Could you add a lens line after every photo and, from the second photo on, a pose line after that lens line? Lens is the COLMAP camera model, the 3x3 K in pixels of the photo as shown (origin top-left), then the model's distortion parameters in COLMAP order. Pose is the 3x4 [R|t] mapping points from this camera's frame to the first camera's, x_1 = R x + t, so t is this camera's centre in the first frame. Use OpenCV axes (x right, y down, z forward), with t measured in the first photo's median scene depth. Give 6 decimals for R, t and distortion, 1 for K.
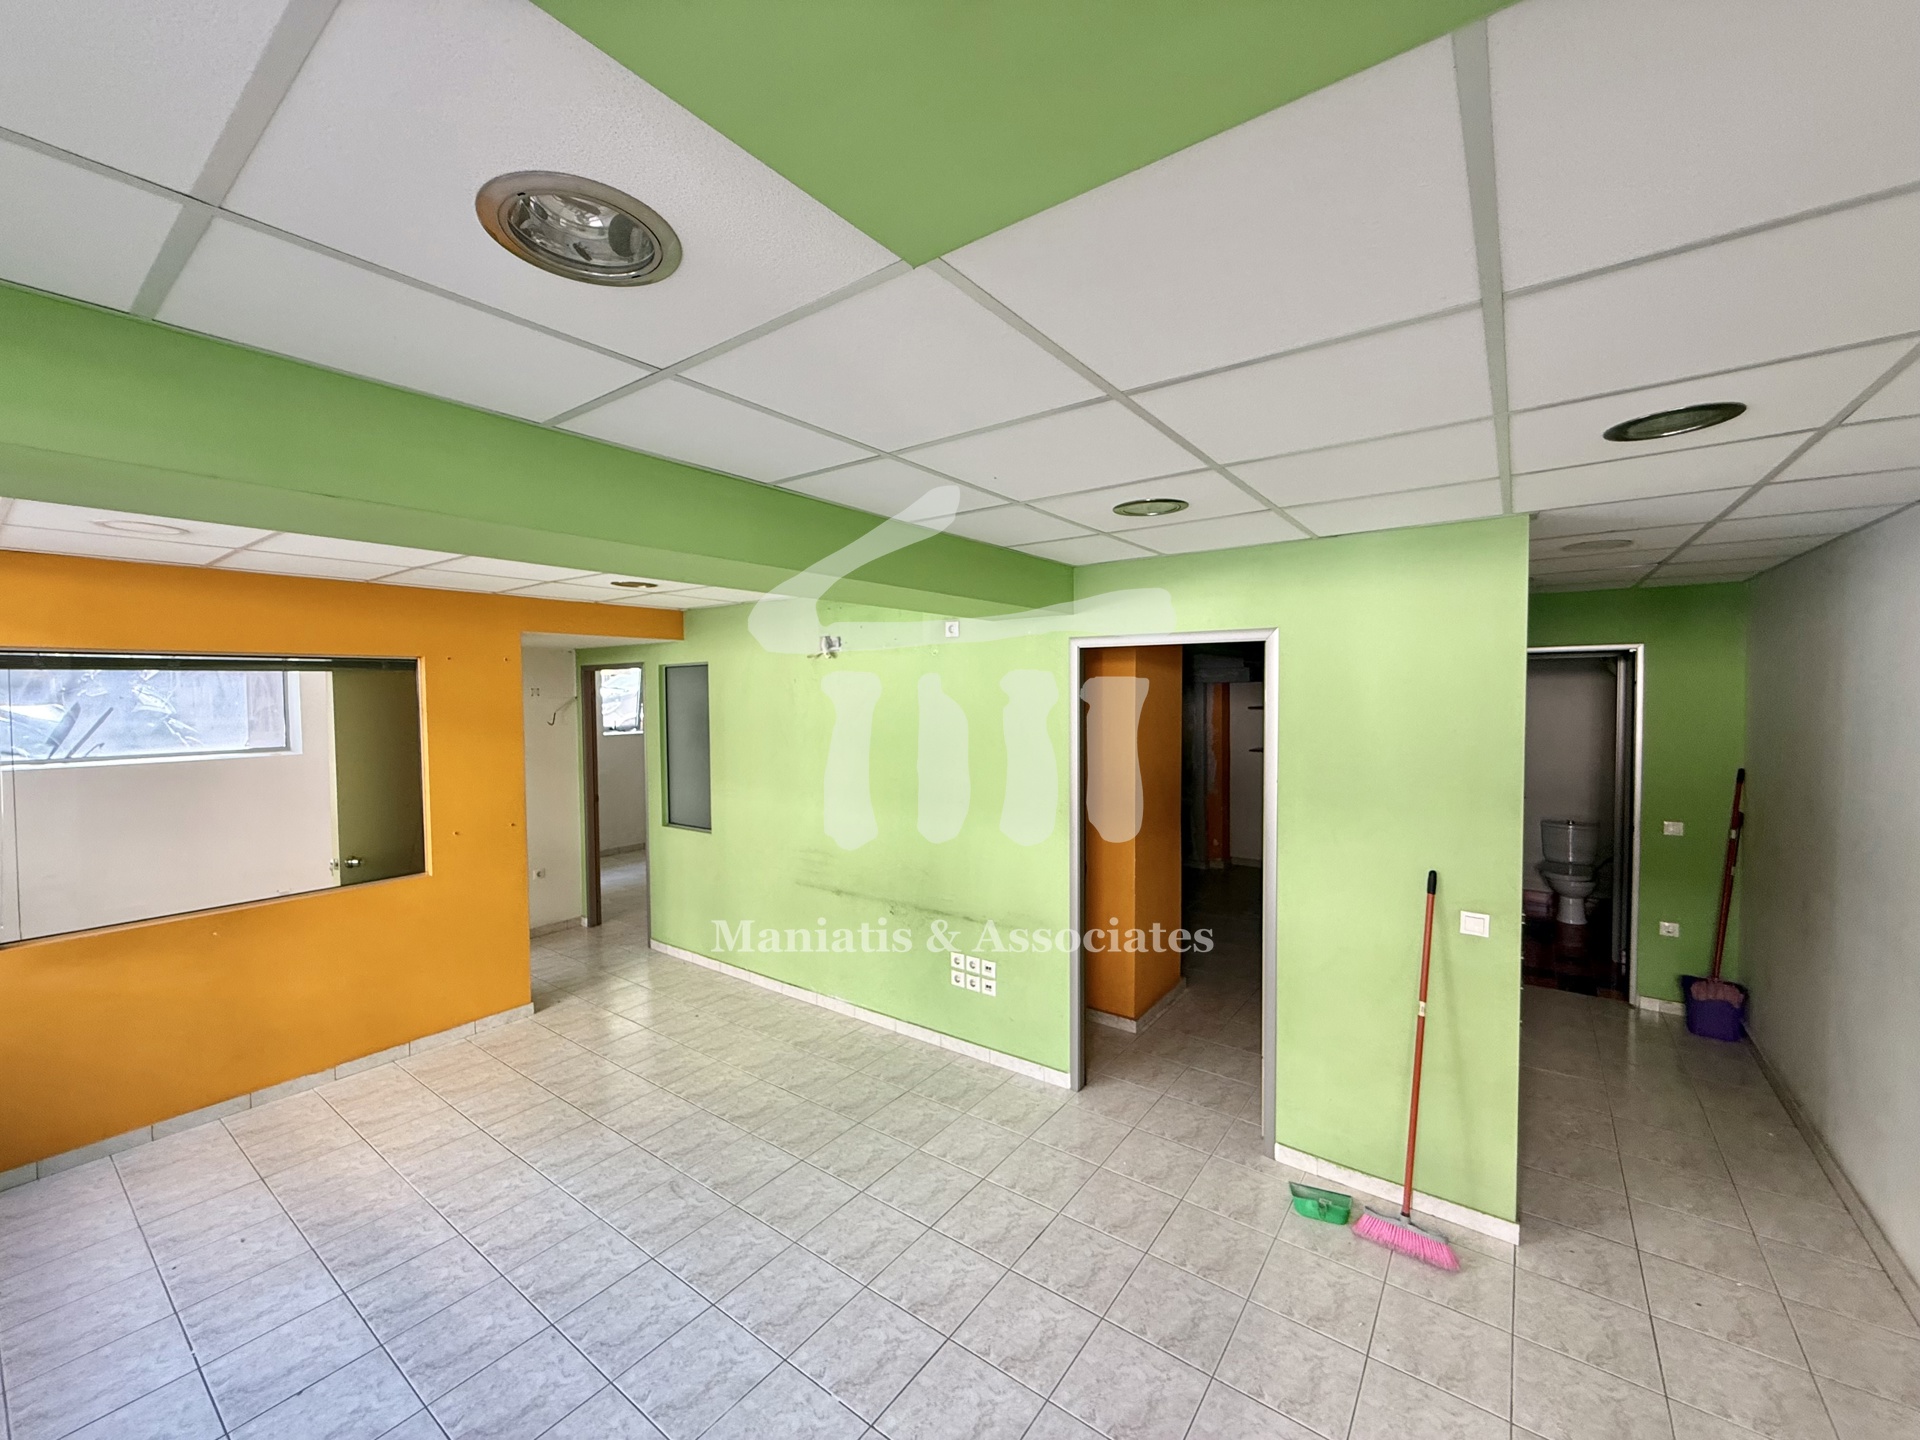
lens RADIAL K [[765.4, 0, 962.3], [0, 765.4, 715.5], [0, 0, 1]] dist [-0.001816, 0.000668]
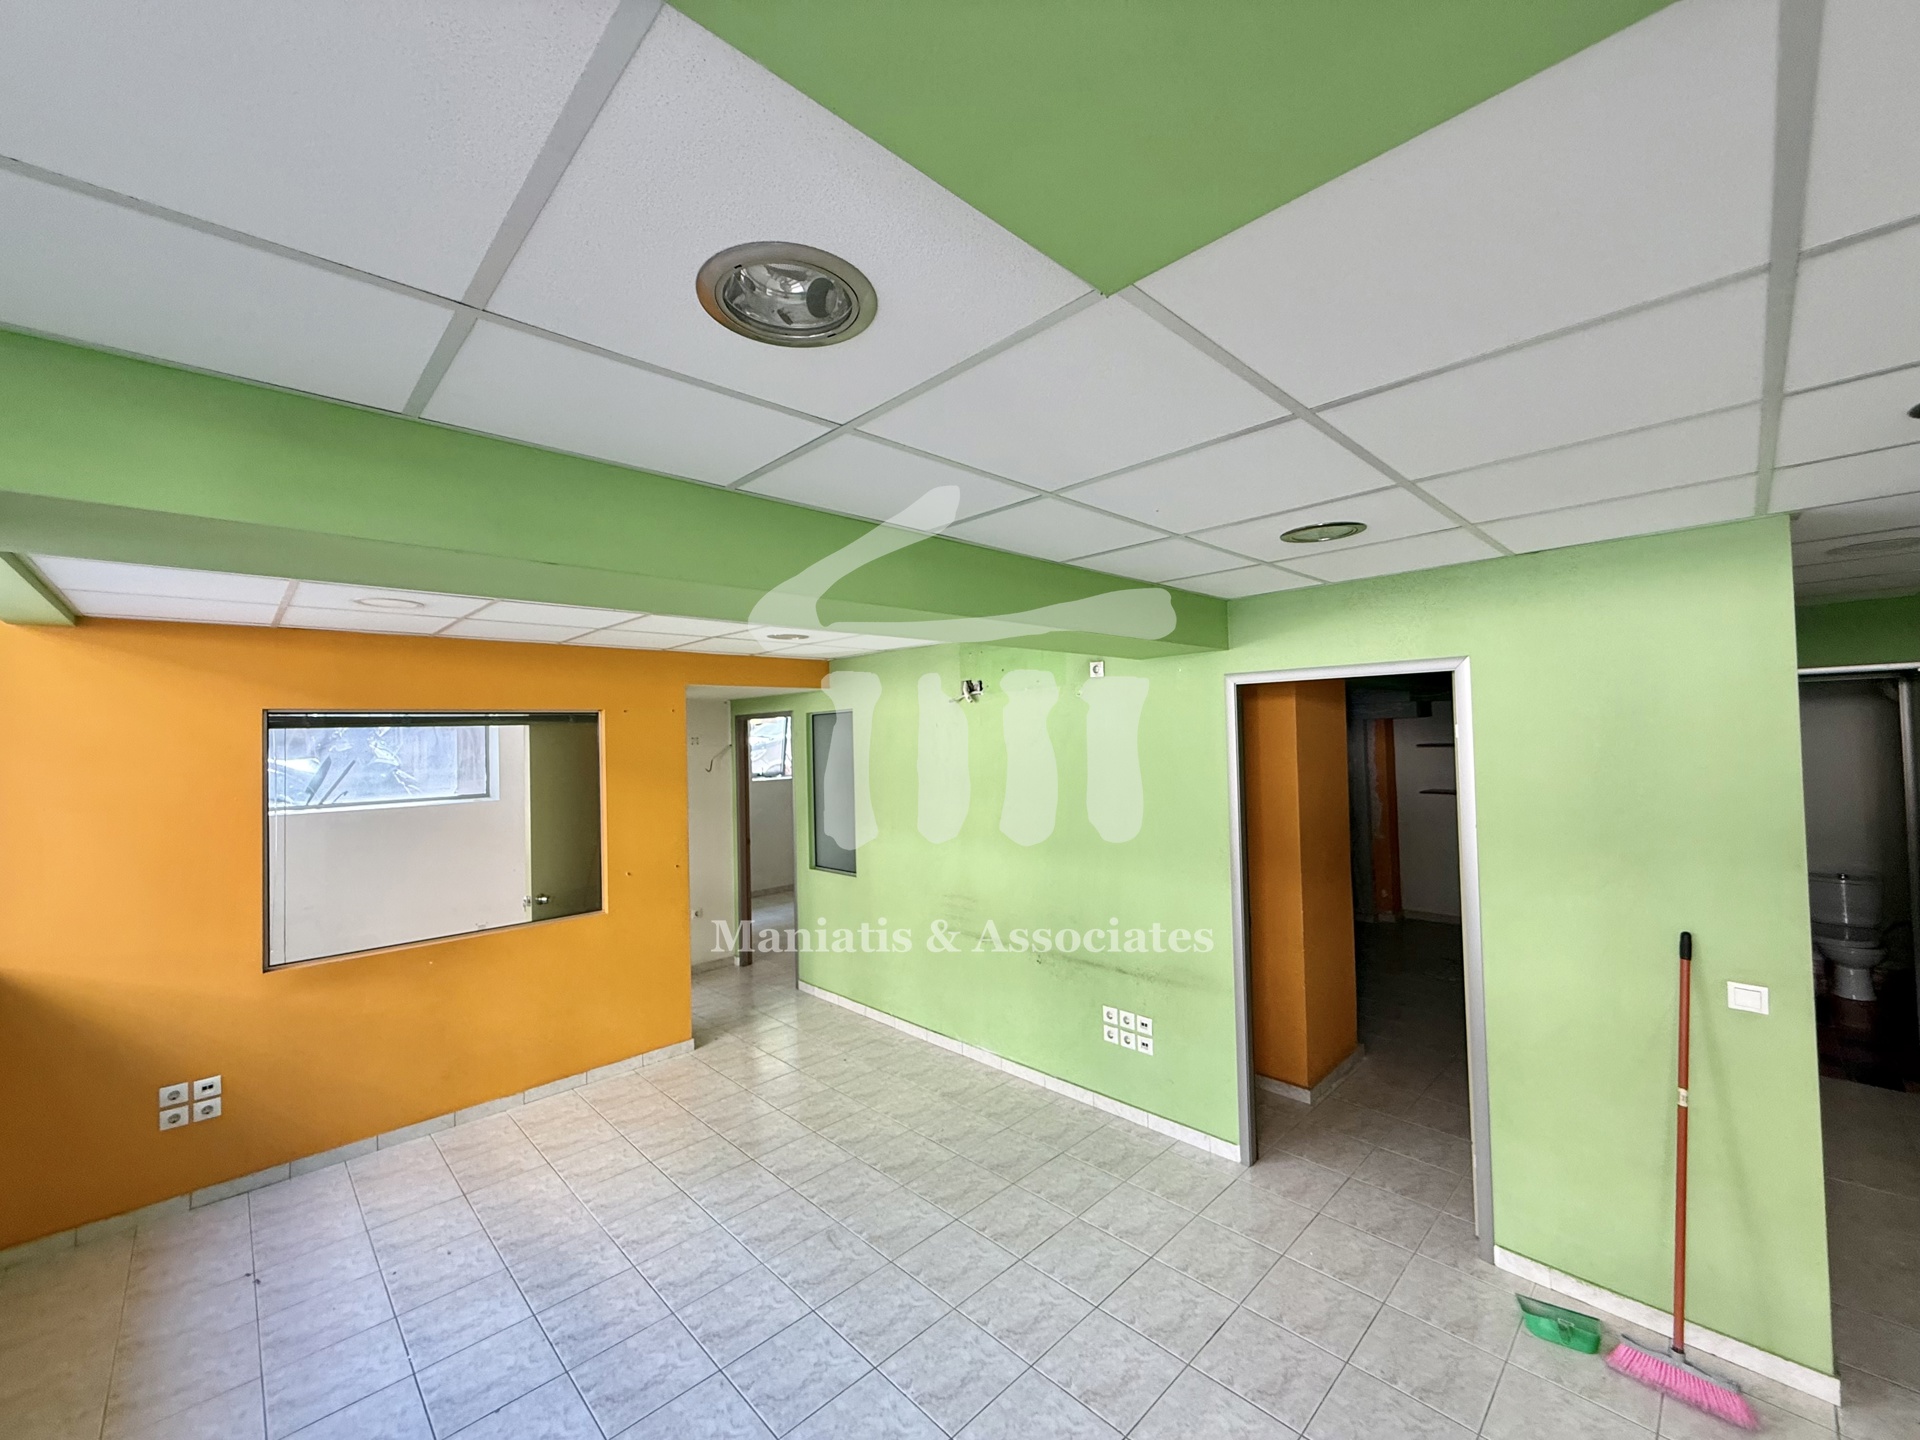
lens RADIAL K [[765.4, 0, 961.2], [0, 765.4, 716.1], [0, 0, 1]] dist [-0.001816, 0.000668]
pose [[0.986487, -0.021525, -0.162417, -0.029300], [0.012361, 0.998285, -0.057219, 0.000743], [0.163370, 0.054439, 0.985062, 0.010866]]
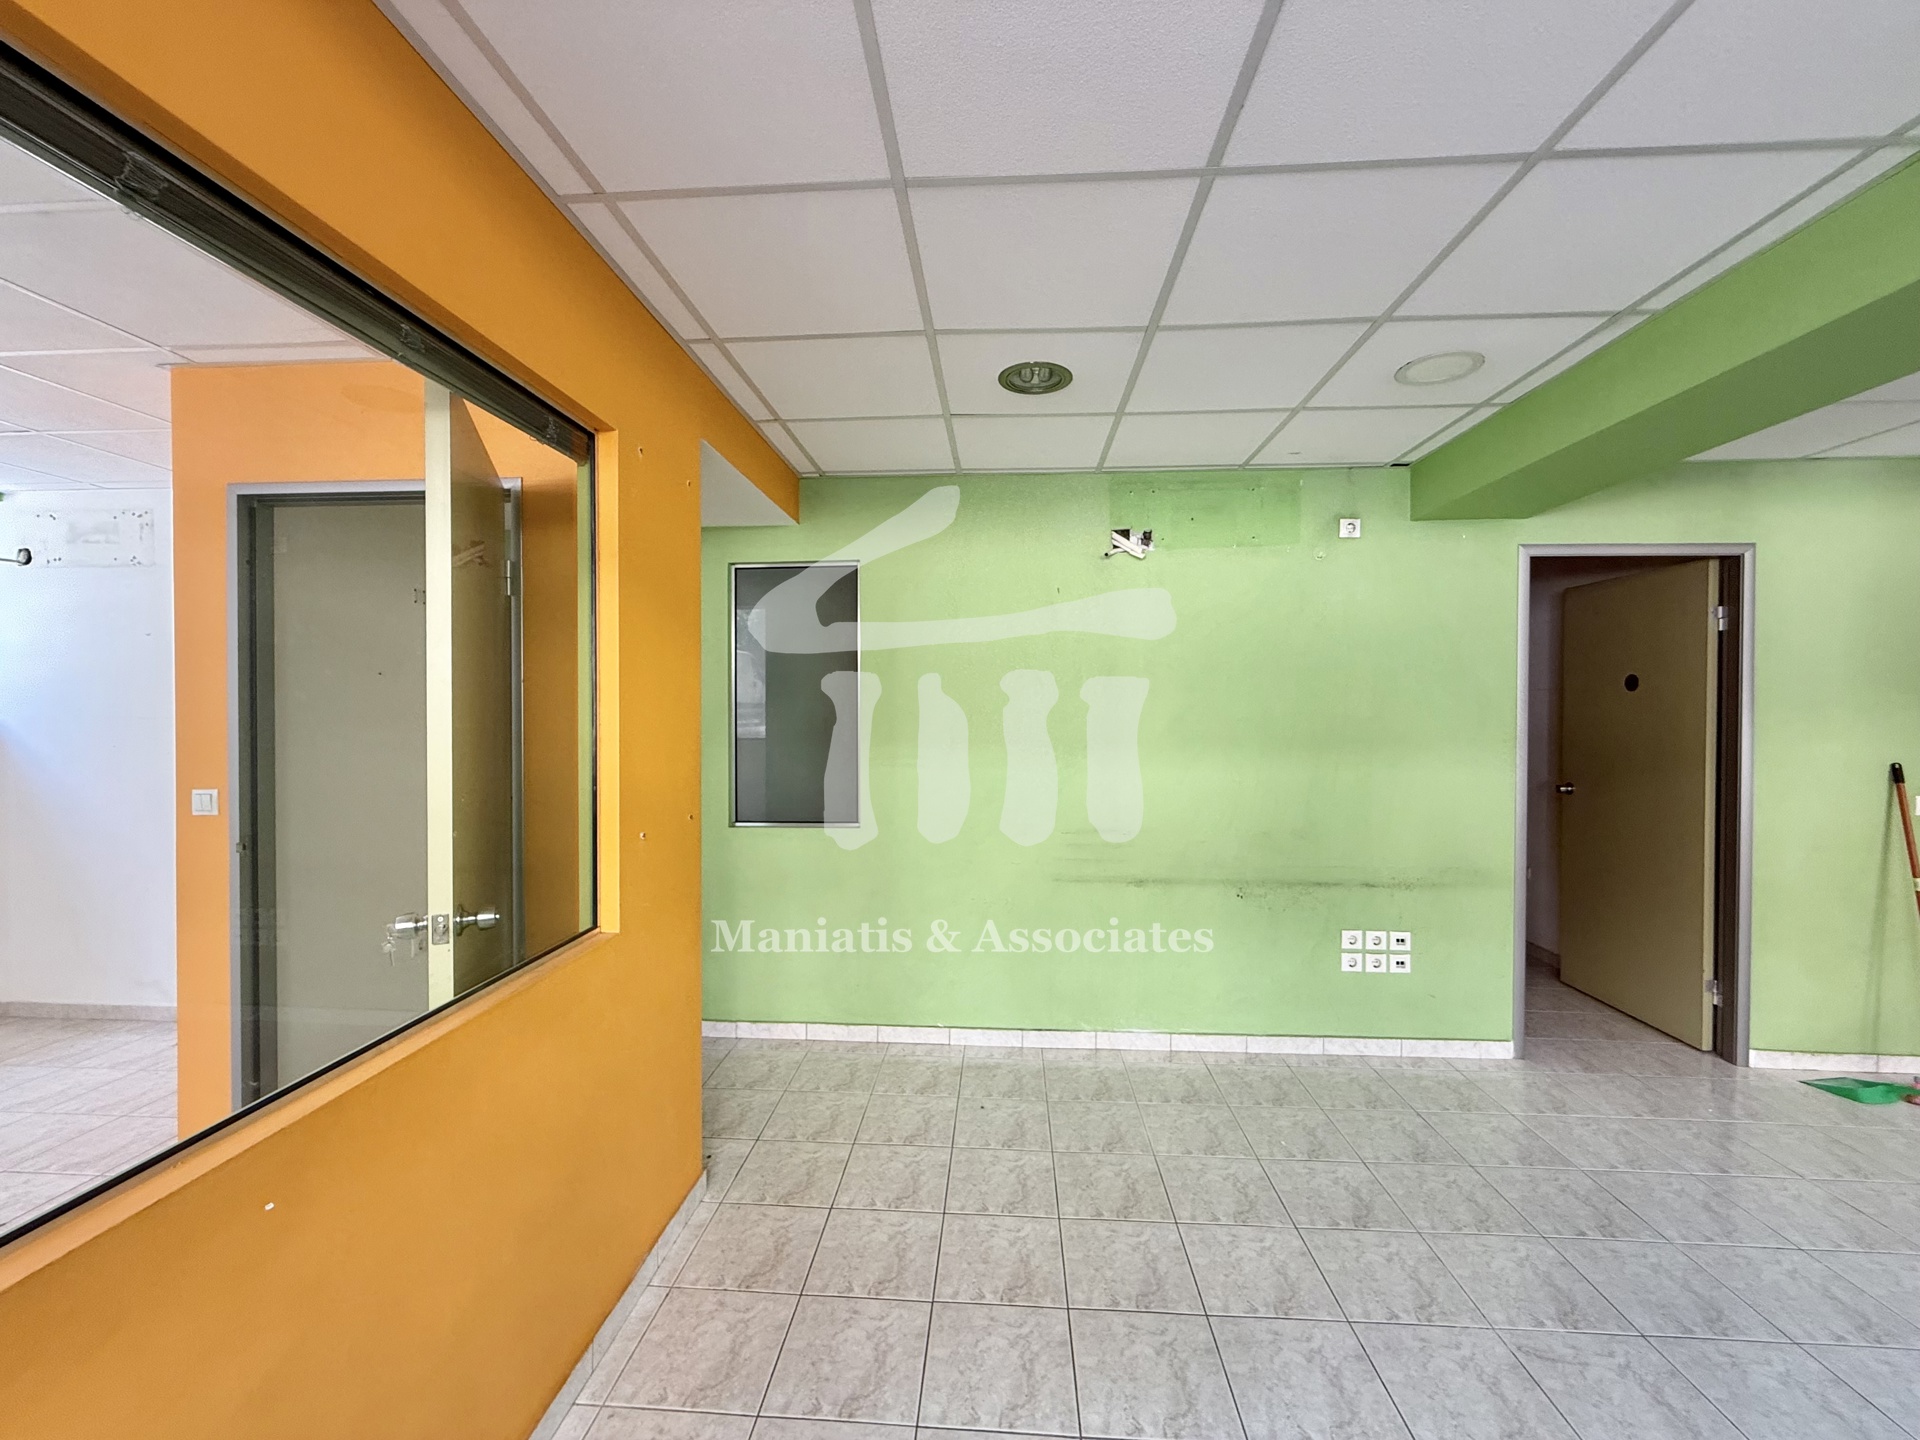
lens RADIAL K [[765.4, 0, 954.4], [0, 765.4, 719.3], [0, 0, 1]] dist [-0.001816, 0.000668]
pose [[0.841097, 0.004467, 0.540866, -0.882638], [0.008090, 0.999750, -0.020838, 0.113832], [-0.540824, 0.021903, 0.840850, 0.607278]]
